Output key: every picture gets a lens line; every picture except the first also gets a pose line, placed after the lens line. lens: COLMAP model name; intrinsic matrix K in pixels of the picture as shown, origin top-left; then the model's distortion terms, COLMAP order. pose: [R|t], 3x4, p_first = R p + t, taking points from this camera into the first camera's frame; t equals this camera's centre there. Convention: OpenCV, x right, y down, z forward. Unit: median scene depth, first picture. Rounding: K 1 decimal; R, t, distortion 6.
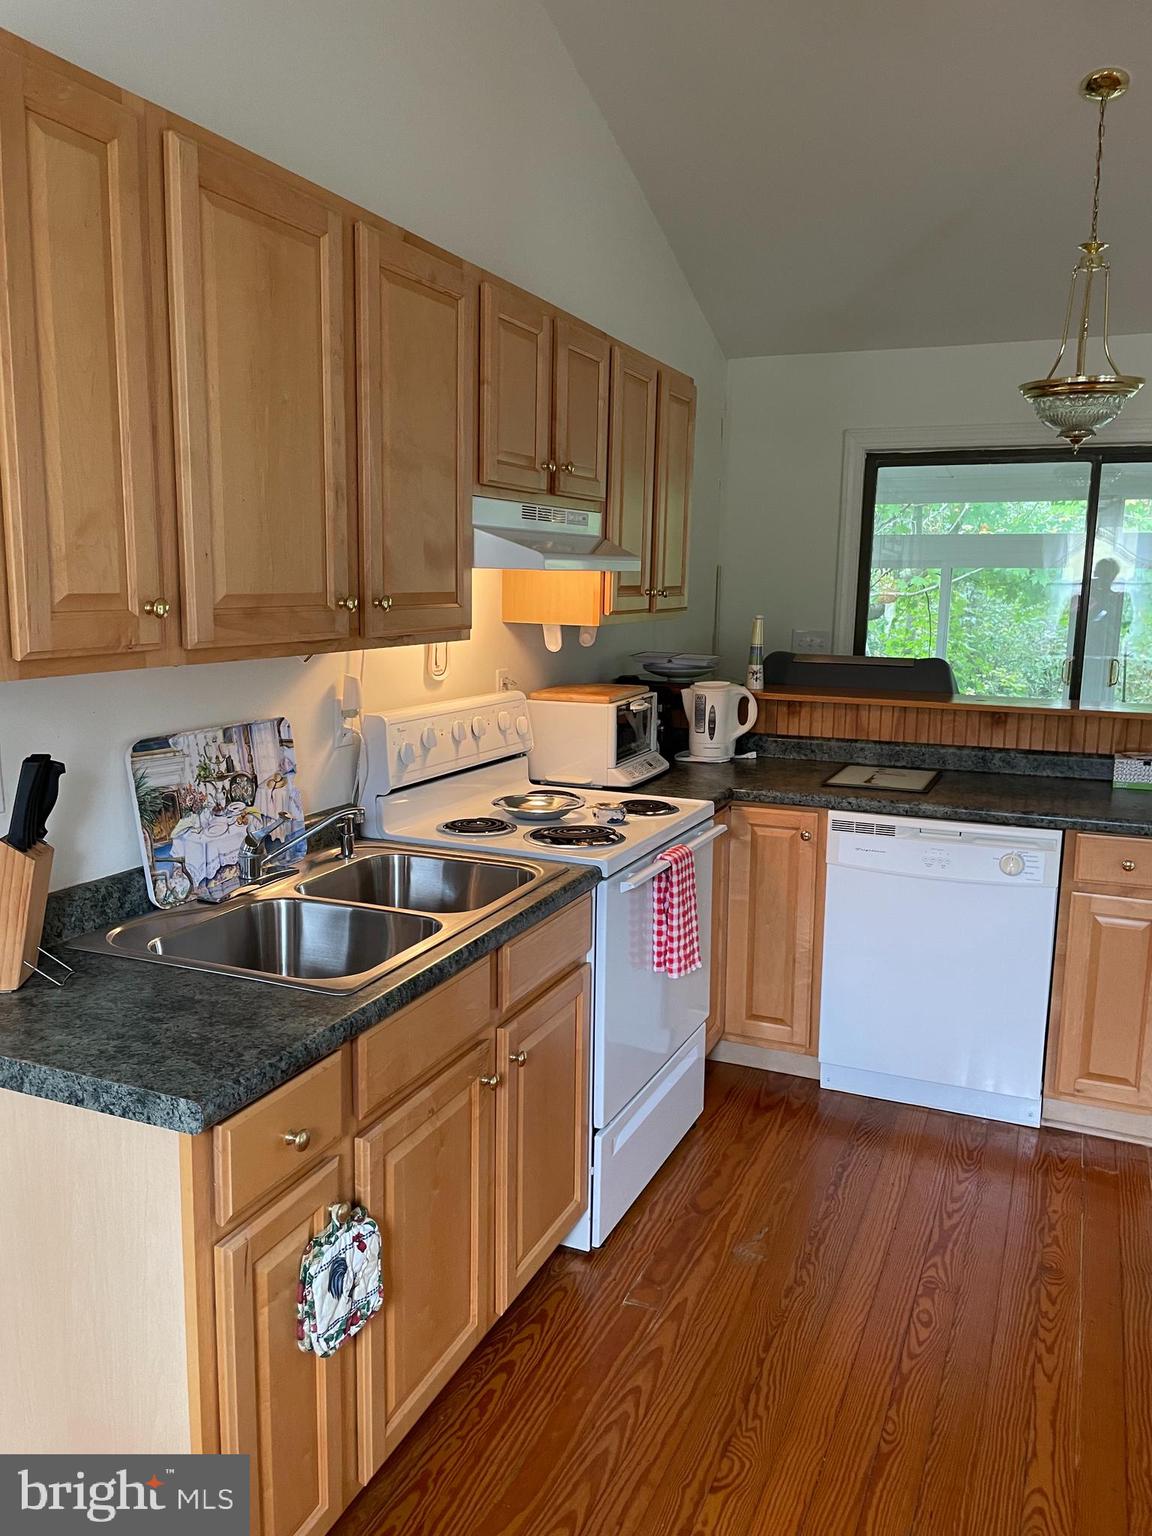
lens RADIAL K [[1168.8, 0, 569.4], [0, 1168.8, 772.0], [0, 0, 1]] dist [0.079424, -0.109951]
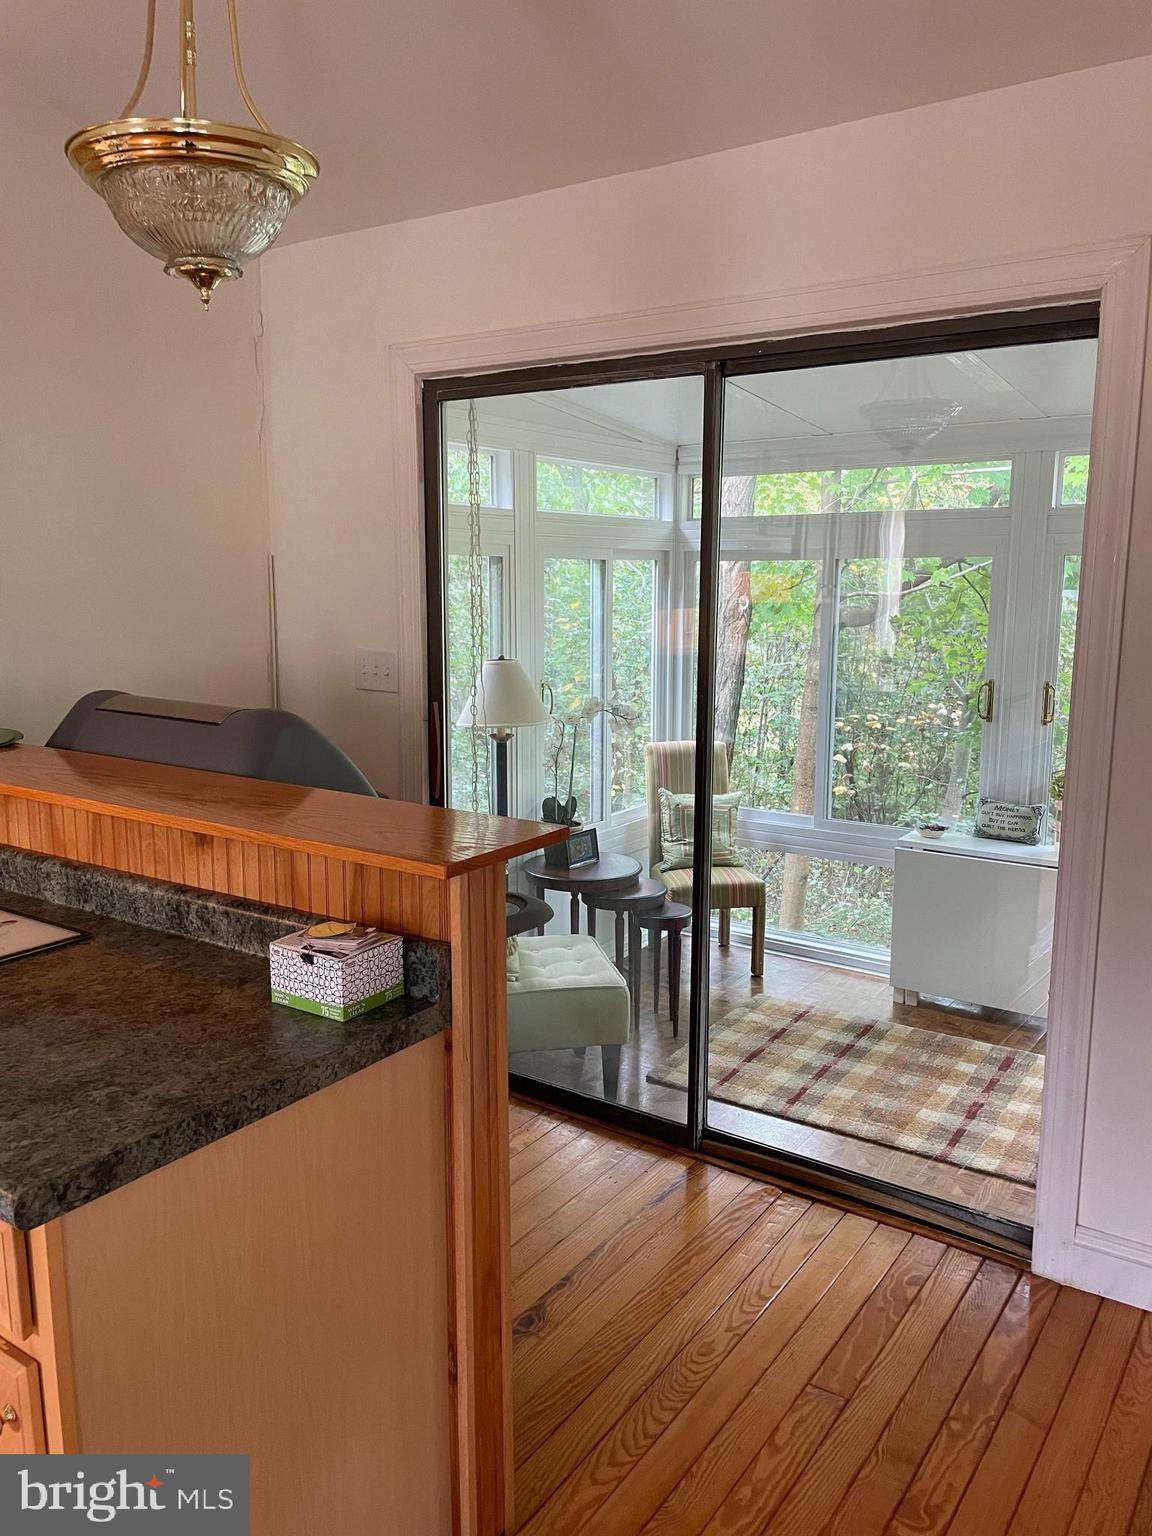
lens RADIAL K [[1168.8, 0, 588.9], [0, 1168.8, 762.8], [0, 0, 1]] dist [0.079424, -0.109951]
pose [[0.984806, 0.010239, -0.173355, 0.593168], [-0.012719, 0.999832, -0.013200, -0.068134], [0.173191, 0.015204, 0.984771, 0.488027]]
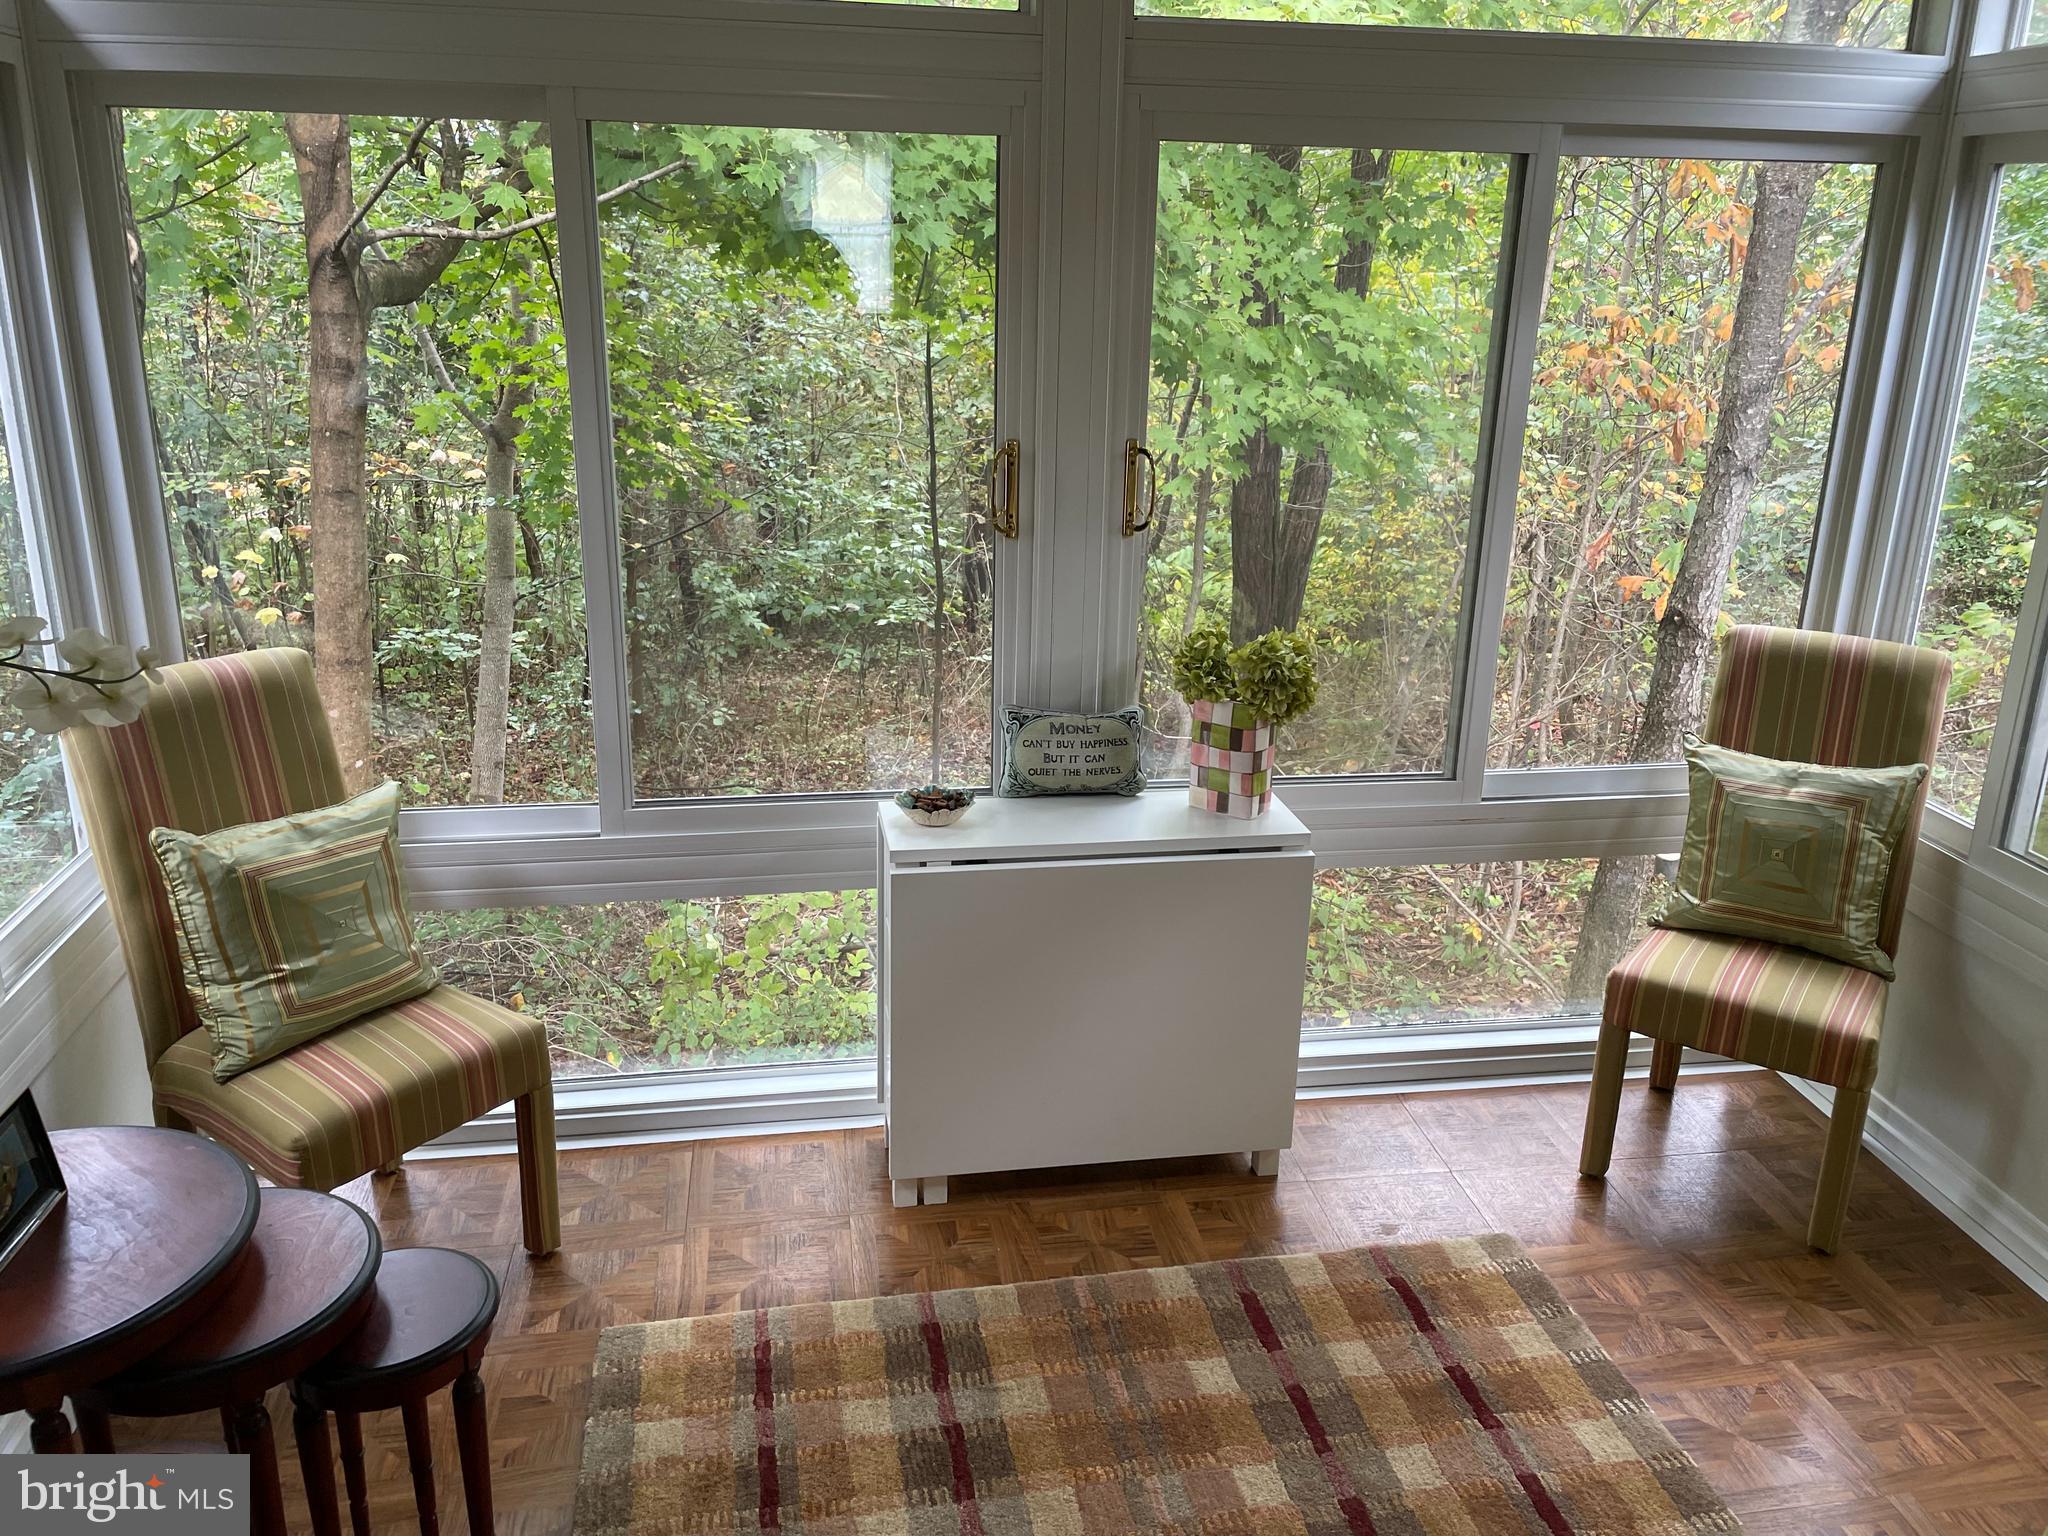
lens RADIAL K [[1558.4, 0, 1065.6], [0, 1558.4, 704.4], [0, 0, 1]] dist [0.079424, -0.109951]
pose [[0.830445, -0.160886, 0.533363, 0.393745], [0.088572, 0.983344, 0.158713, -0.181739], [-0.550014, -0.084561, 0.830863, 1.227730]]
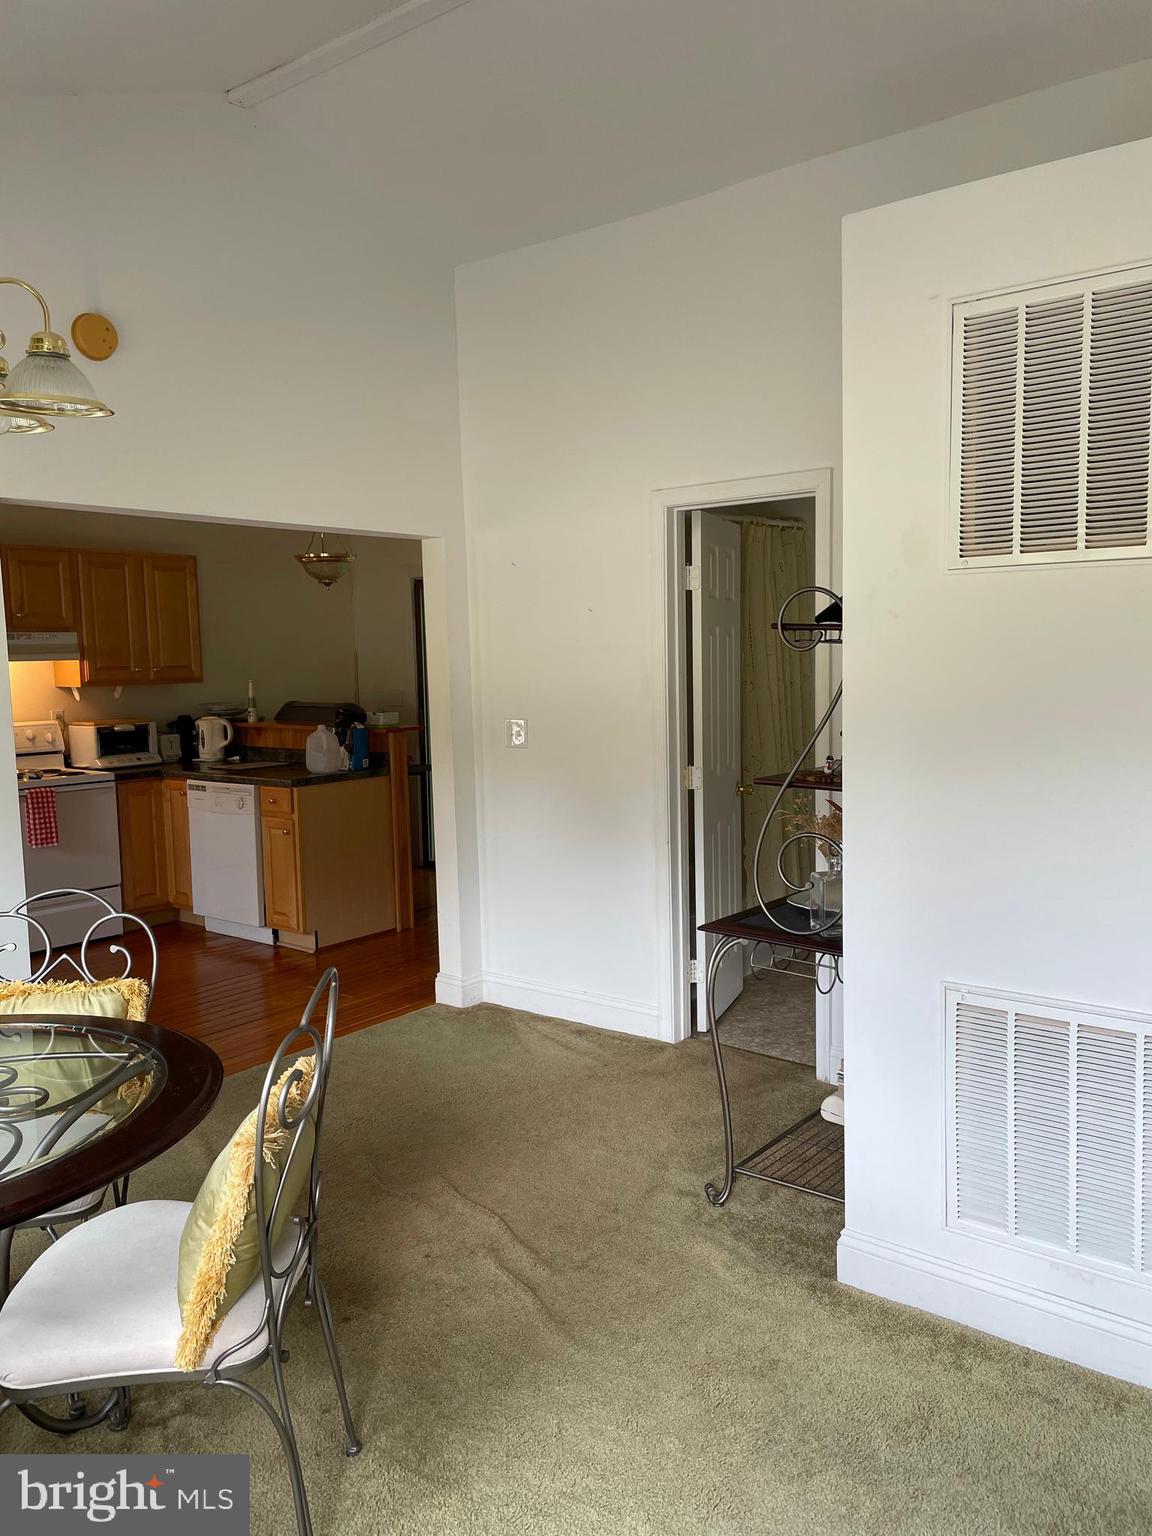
lens RADIAL K [[1168.8, 0, 607.5], [0, 1168.8, 756.1], [0, 0, 1]] dist [0.079424, -0.109951]
pose [[0.966271, -0.015094, -0.257085, 1.180448], [-0.003607, 0.997390, -0.072116, 0.111899], [0.257503, 0.070611, 0.963694, -0.590520]]
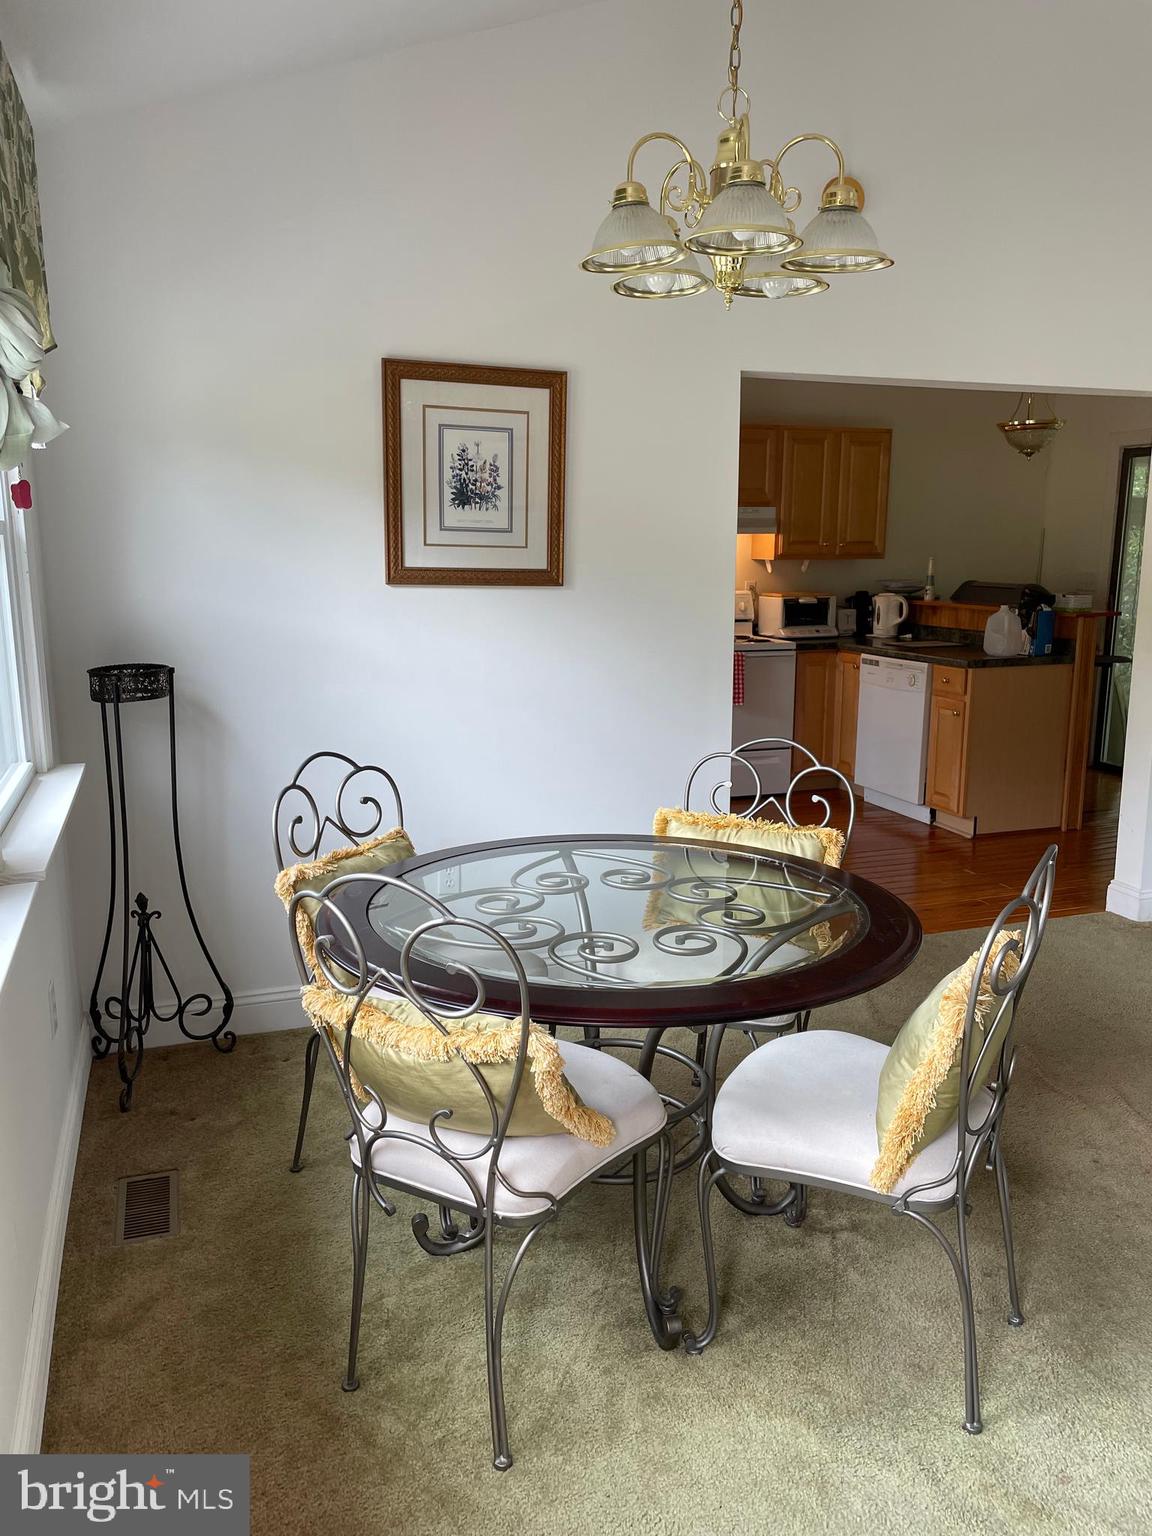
lens RADIAL K [[1168.8, 0, 580.2], [0, 1168.8, 770.1], [0, 0, 1]] dist [0.079424, -0.109951]
pose [[0.683903, 0.123308, -0.719077, 1.145772], [-0.108332, 0.991851, 0.067051, 0.124837], [0.721485, 0.032042, 0.691688, -0.605507]]
